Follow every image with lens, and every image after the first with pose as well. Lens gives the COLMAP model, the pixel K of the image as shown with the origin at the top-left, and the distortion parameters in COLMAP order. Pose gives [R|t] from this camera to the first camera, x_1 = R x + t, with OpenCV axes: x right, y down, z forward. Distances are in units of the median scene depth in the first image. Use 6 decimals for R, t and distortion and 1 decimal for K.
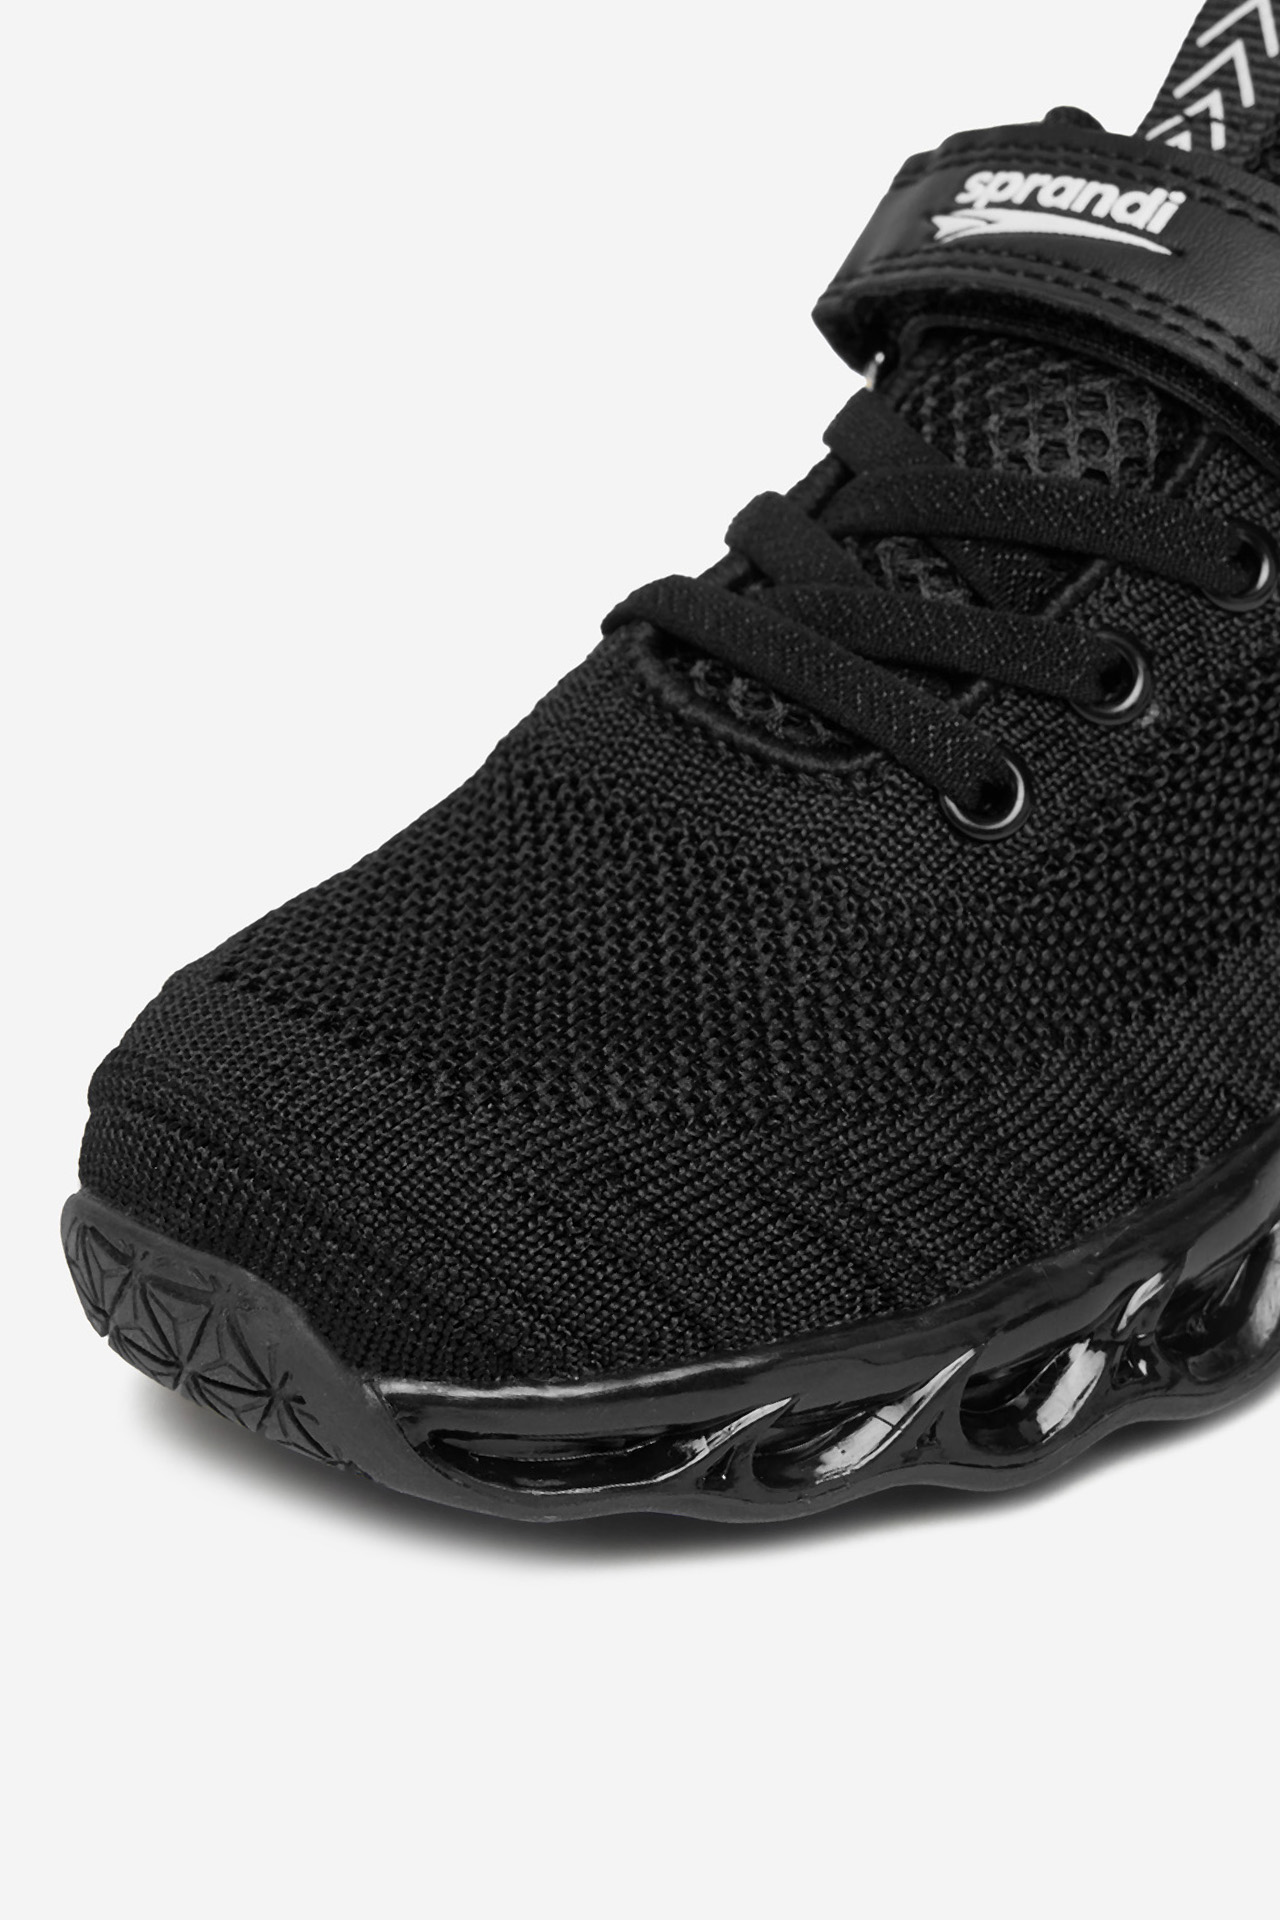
lens RADIAL K [[3730.6, 0, 640.1], [0, 3730.6, 960.4], [0, 0, 1]] dist [-0.046447, 0.000000]
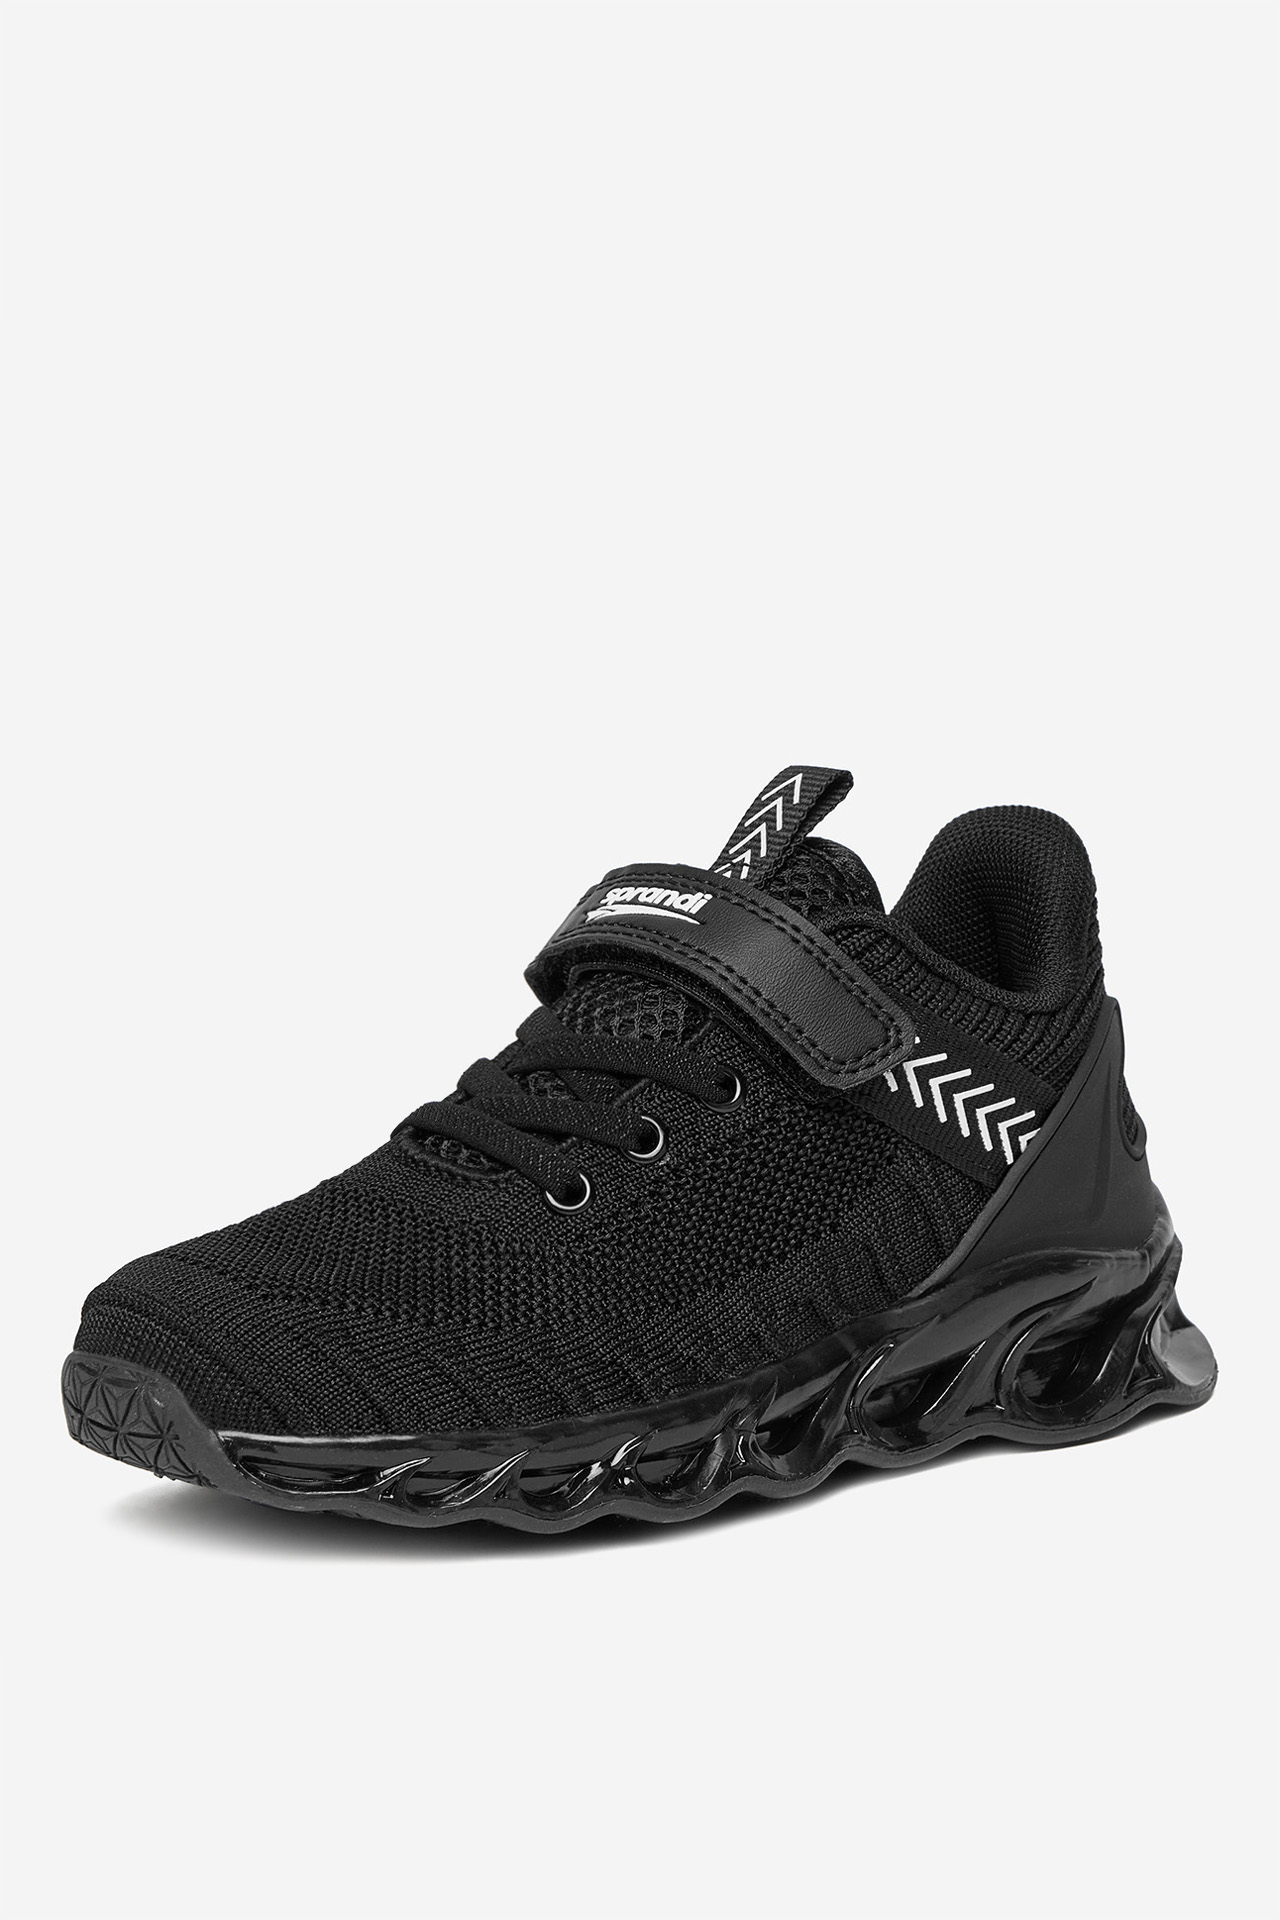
lens RADIAL K [[5577.5, 0, 641.0], [0, 5577.5, 962.1], [0, 0, 1]] dist [-1.093510, 0.000000]
pose [[0.998024, 0.051929, -0.035365, 0.214791], [-0.059722, 0.958907, -0.277365, 0.593528], [0.019508, 0.278929, 0.960113, -1.633709]]
